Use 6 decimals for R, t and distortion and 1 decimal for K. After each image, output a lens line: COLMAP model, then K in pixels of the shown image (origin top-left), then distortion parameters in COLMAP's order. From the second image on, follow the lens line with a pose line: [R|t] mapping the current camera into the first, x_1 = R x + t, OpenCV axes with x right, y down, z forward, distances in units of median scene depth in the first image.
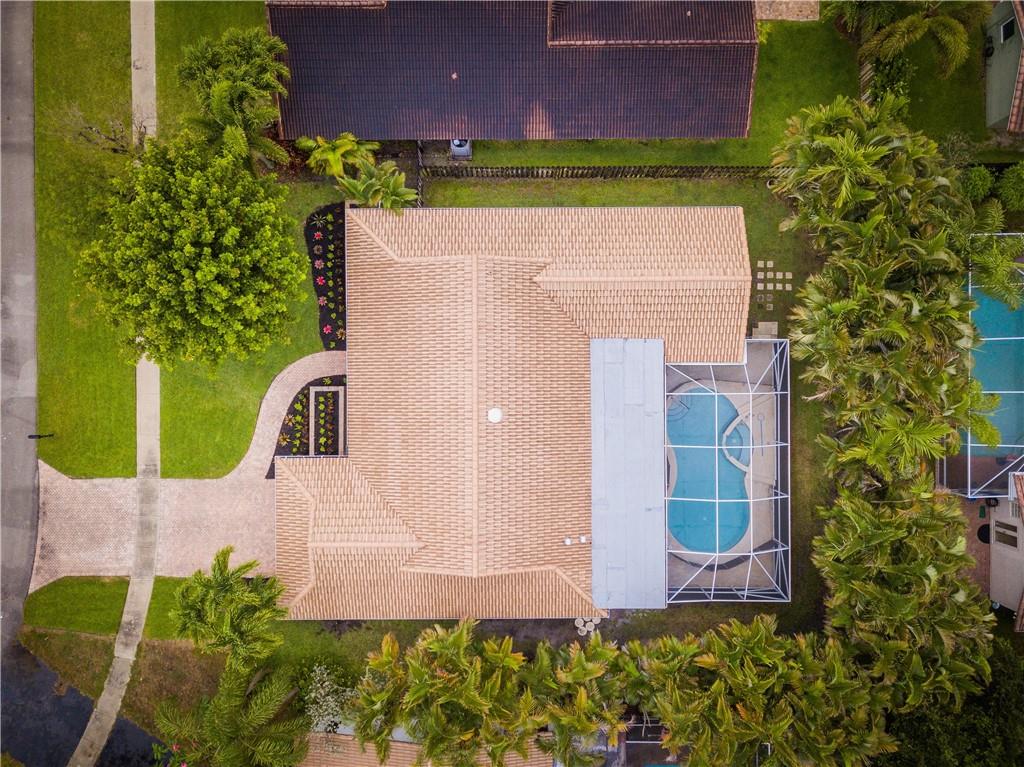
lens RADIAL K [[776.4, 0, 512.0], [0, 776.4, 383.5], [0, 0, 1]] dist [-0.000055, 0.001533]
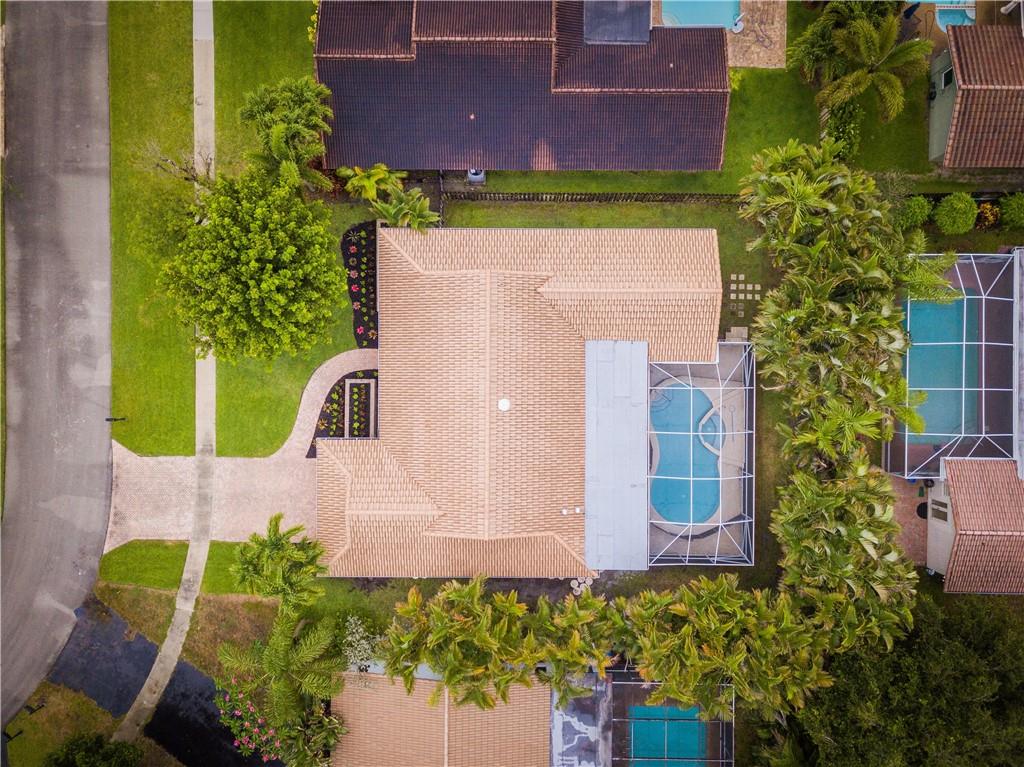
lens RADIAL K [[776.4, 0, 512.0], [0, 776.4, 383.5], [0, 0, 1]] dist [-0.000055, 0.001533]
pose [[0.999947, 0.008947, -0.005105, -0.004159], [-0.008915, 0.999941, 0.006202, 0.001249], [0.005160, -0.006156, 0.999968, -0.185463]]
